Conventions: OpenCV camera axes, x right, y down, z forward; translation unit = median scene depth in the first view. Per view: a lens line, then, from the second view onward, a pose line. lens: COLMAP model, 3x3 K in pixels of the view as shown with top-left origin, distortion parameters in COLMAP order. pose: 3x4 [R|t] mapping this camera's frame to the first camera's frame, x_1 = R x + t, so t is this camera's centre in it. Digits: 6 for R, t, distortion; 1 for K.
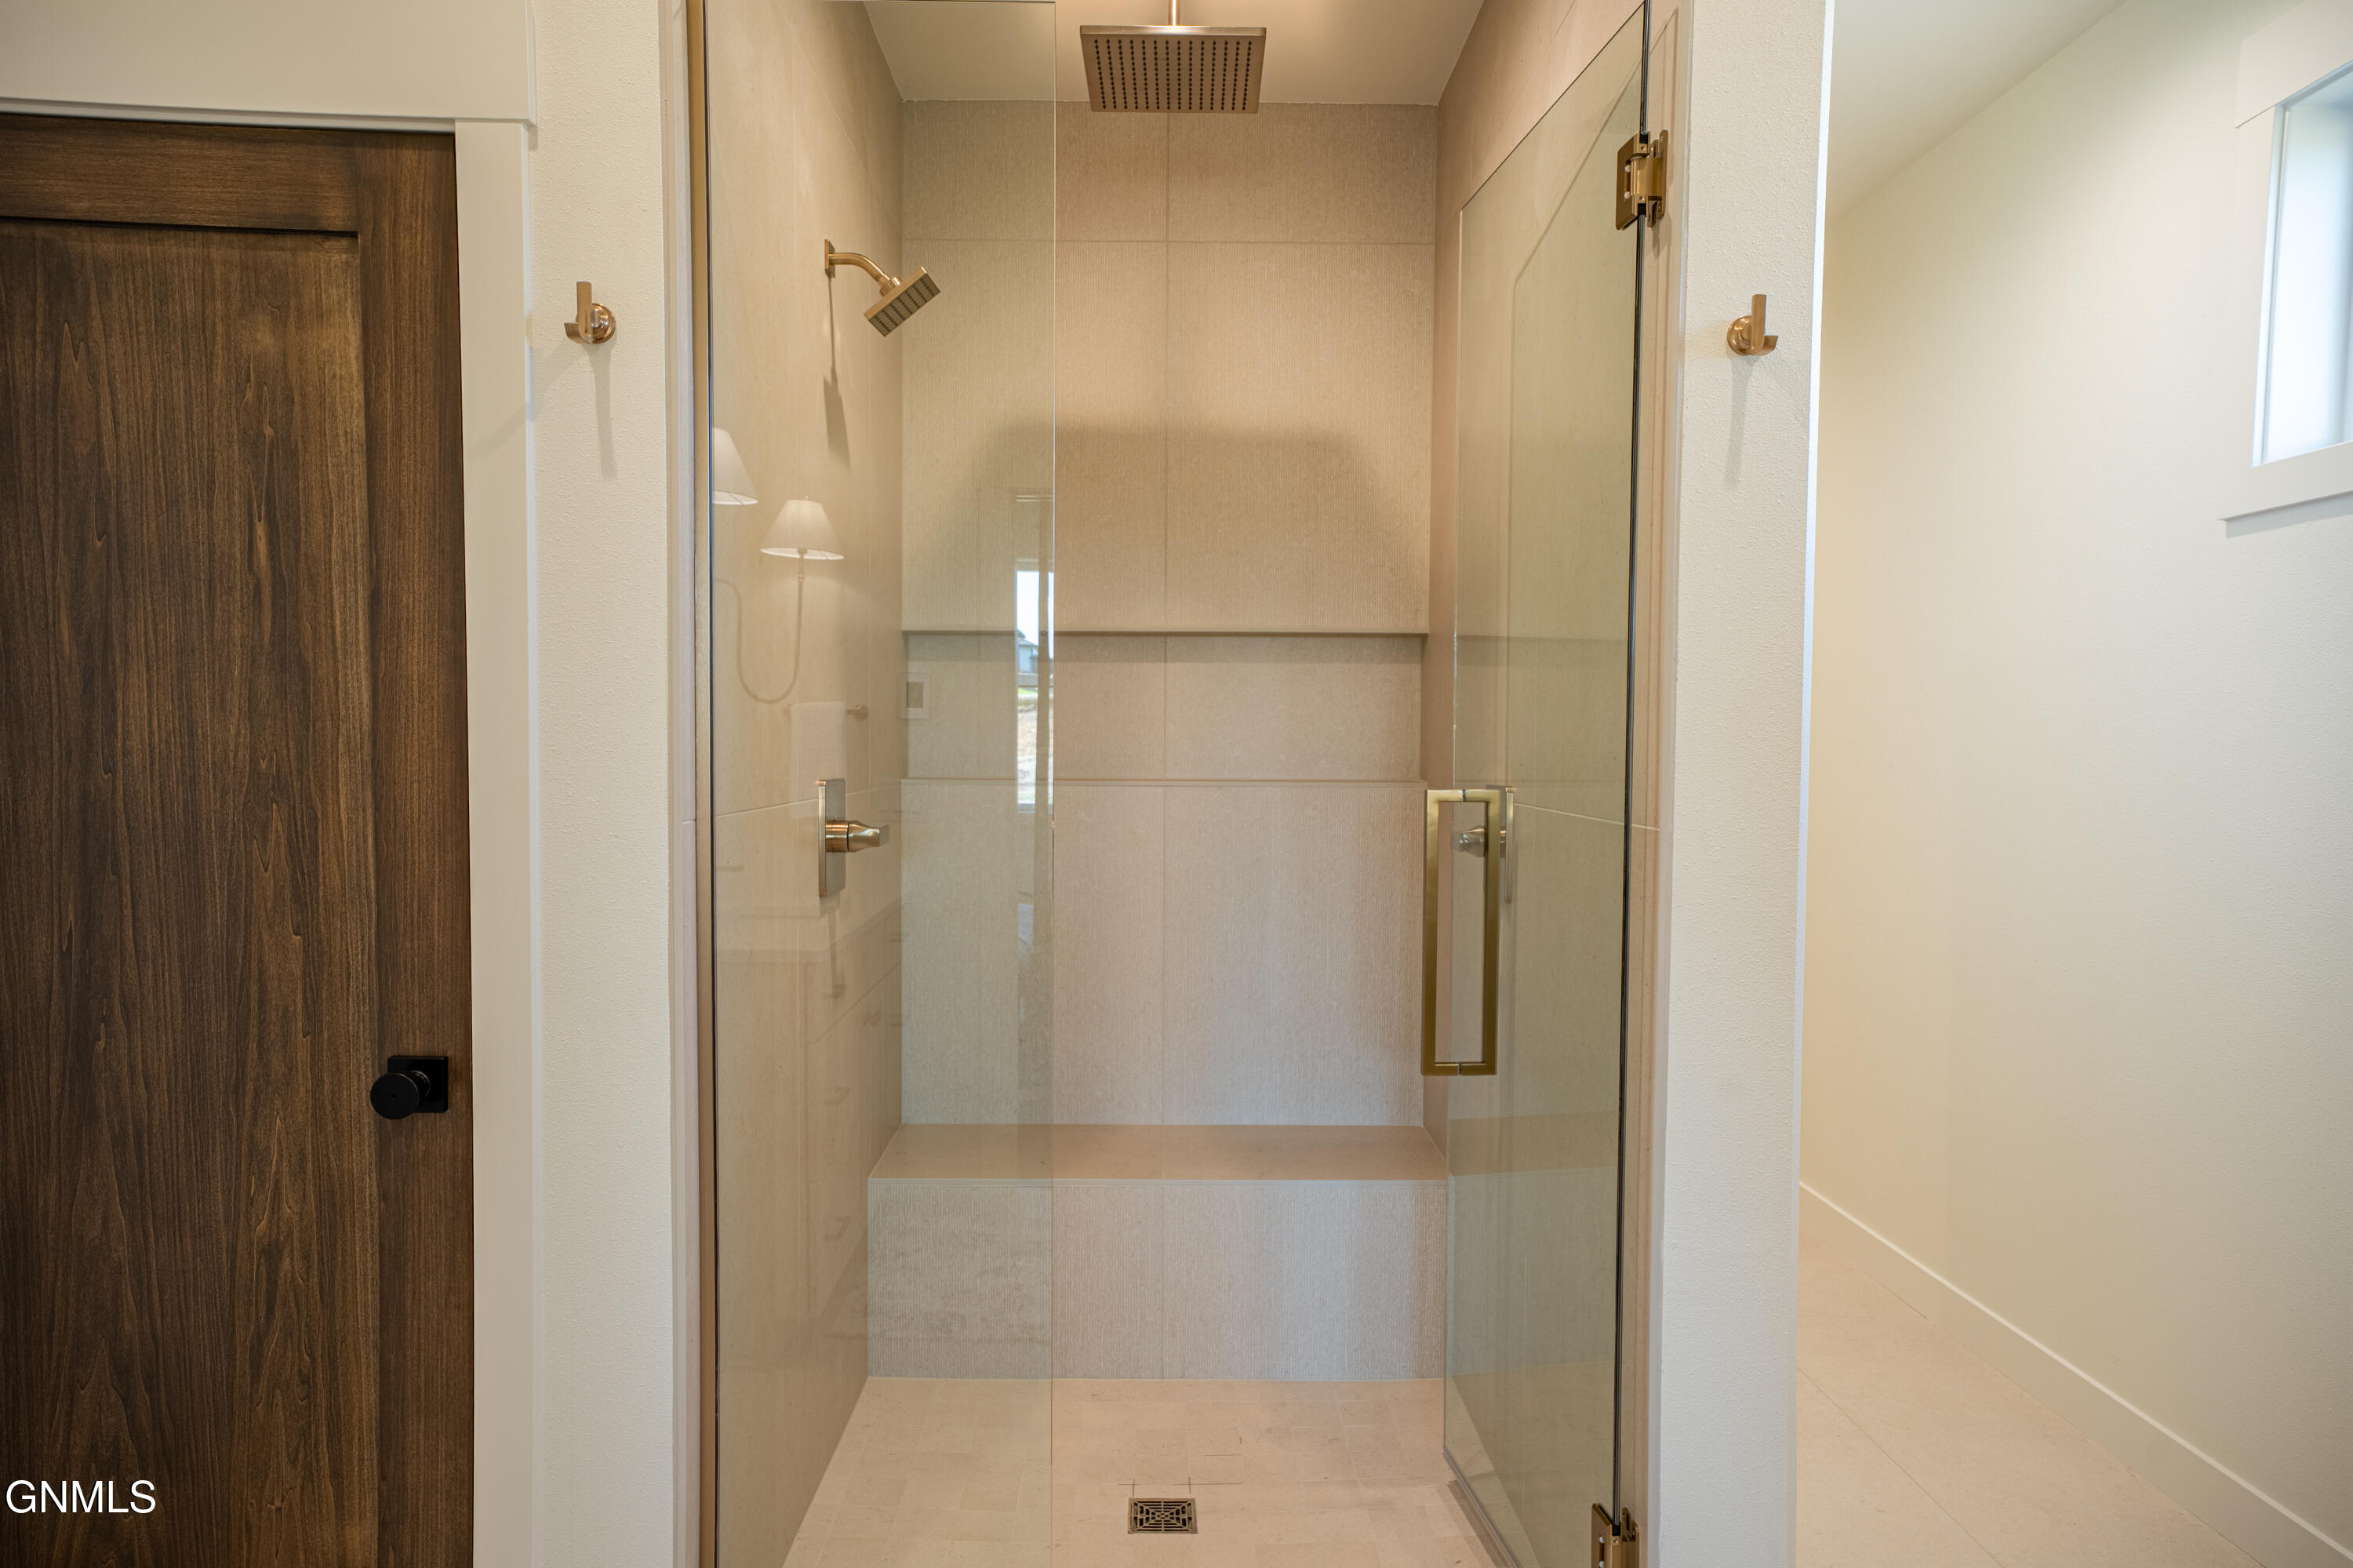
lens RADIAL K [[1464.3, 0, 1176.5], [0, 1464.3, 784.0], [0, 0, 1]] dist [-0.017097, 0.089740]
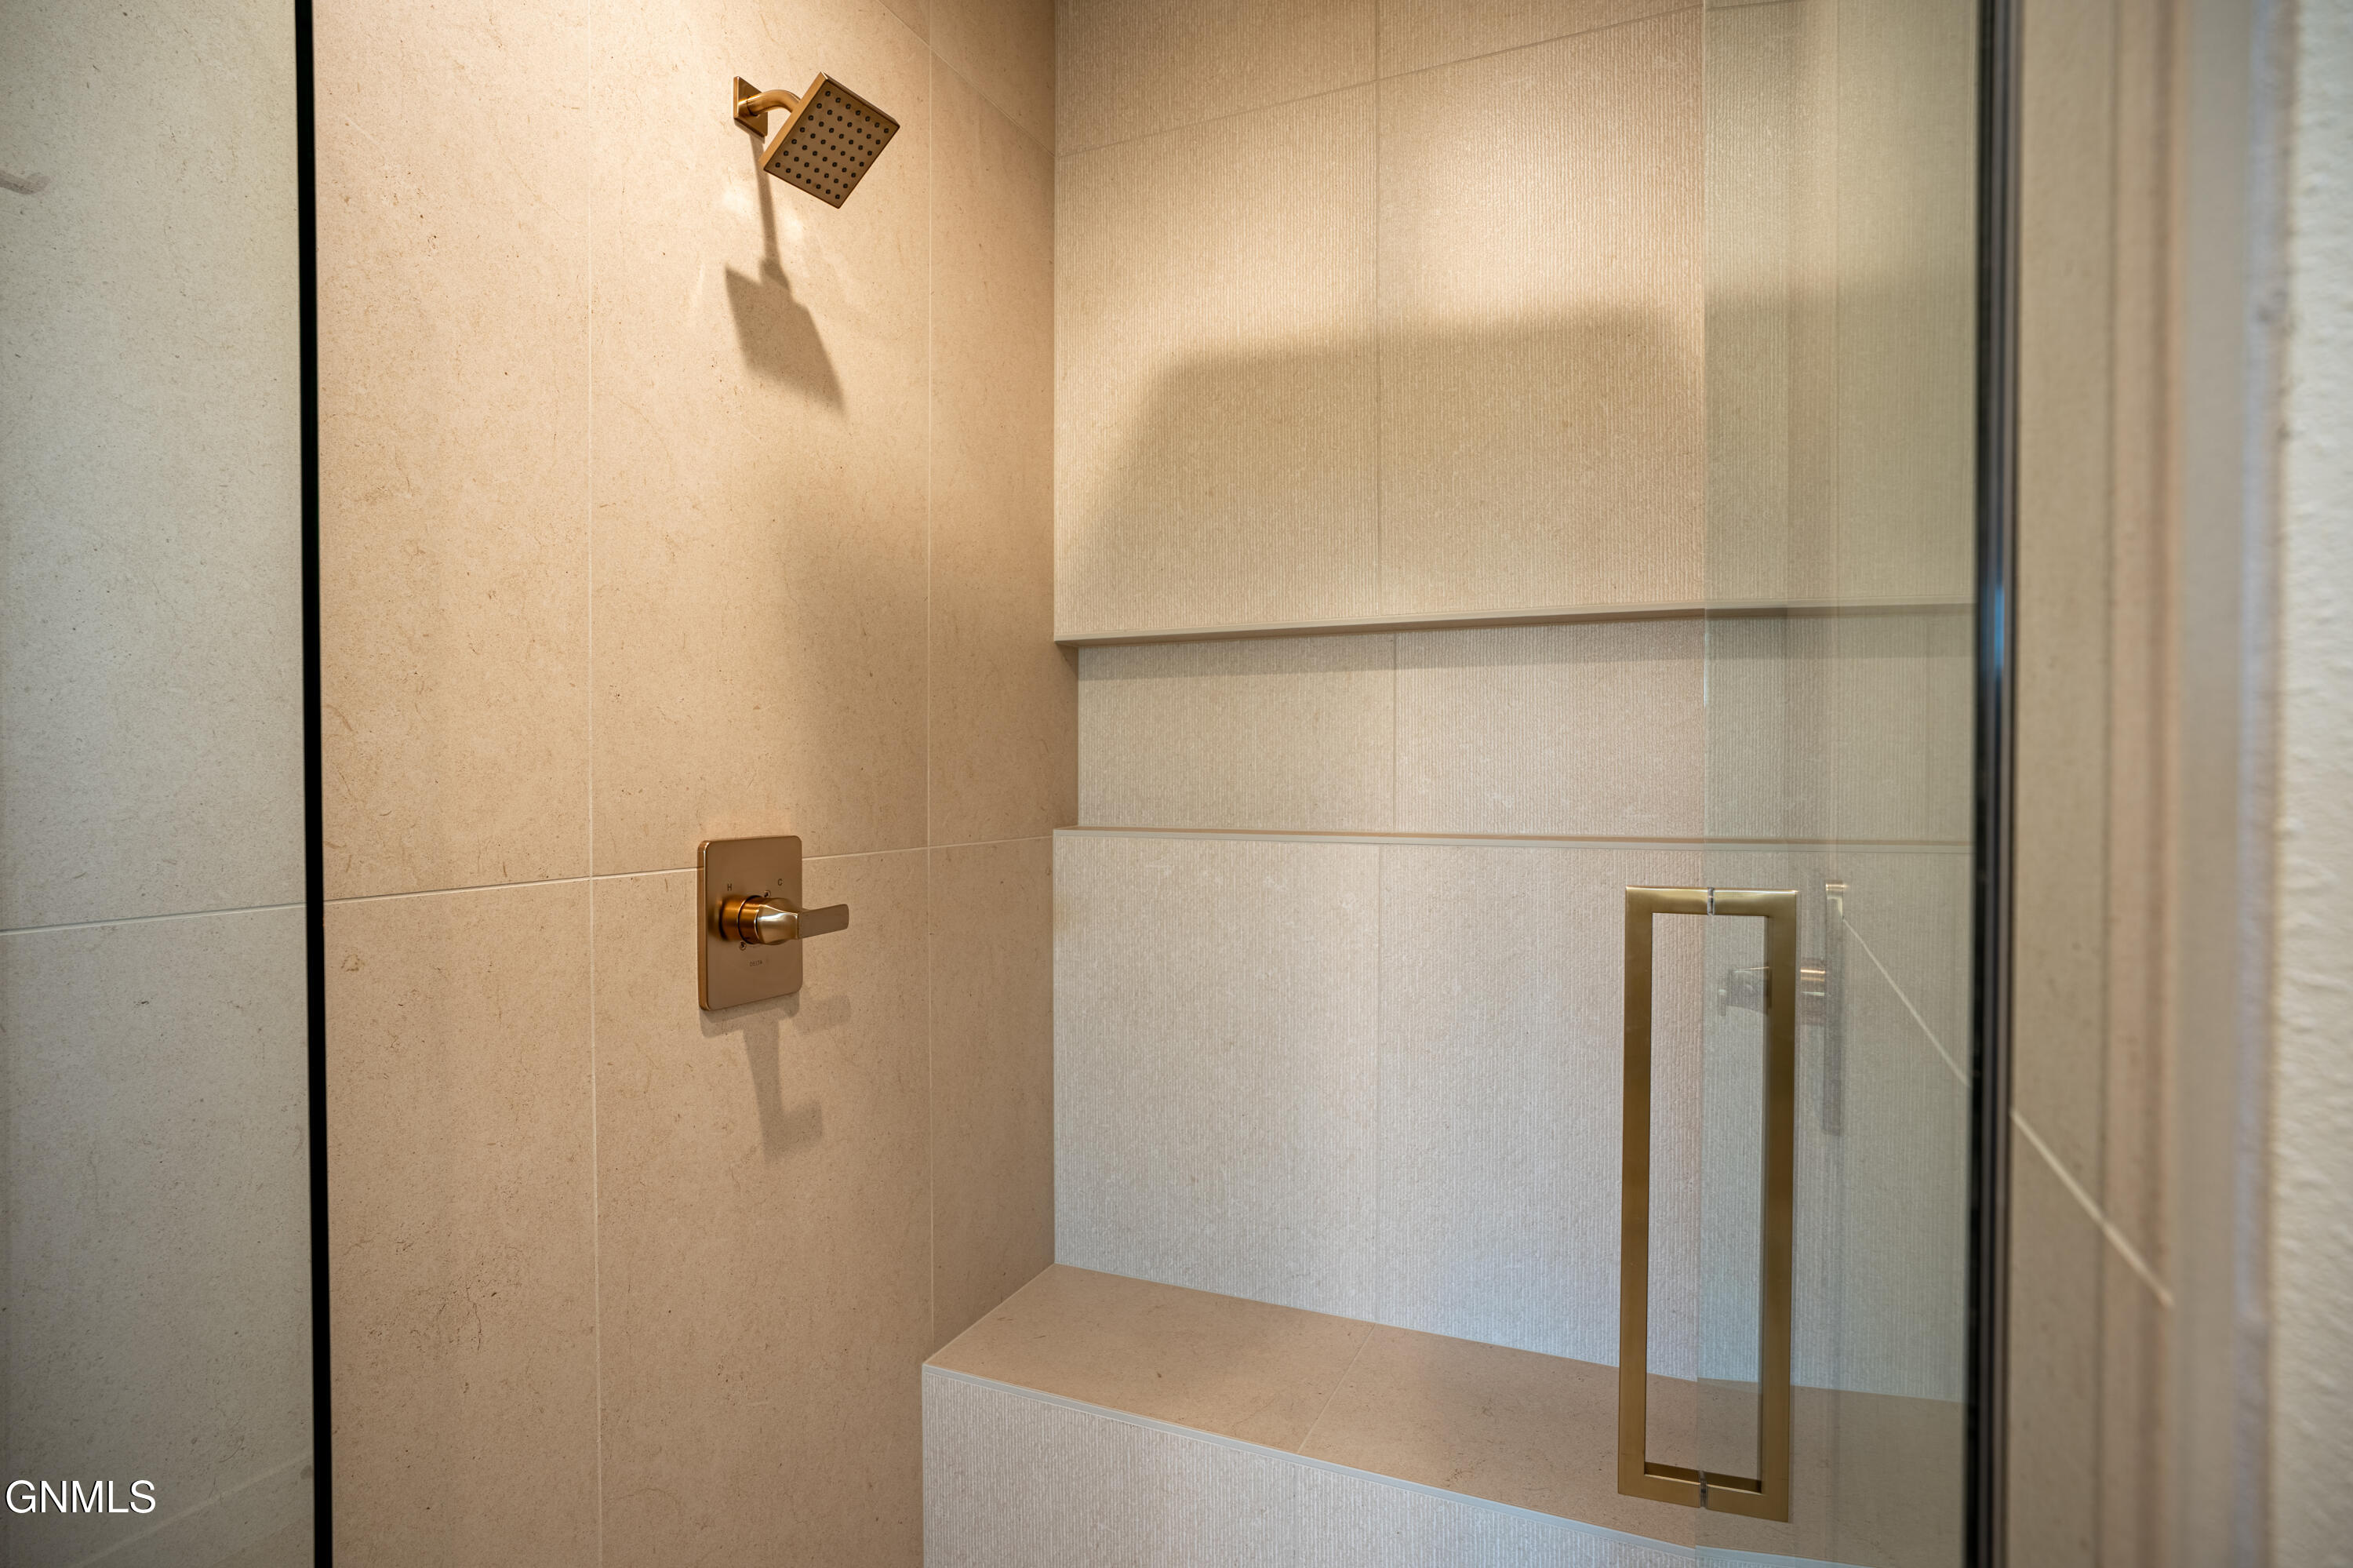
lens RADIAL K [[1211.7, 0, 1176.5], [0, 1211.7, 784.0], [0, 0, 1]] dist [-0.045074, 0.000159]
pose [[0.910910, -0.001809, -0.412601, 0.190442], [-0.007930, 0.999729, -0.021891, -0.018276], [0.412529, 0.023213, 0.910649, 0.576538]]
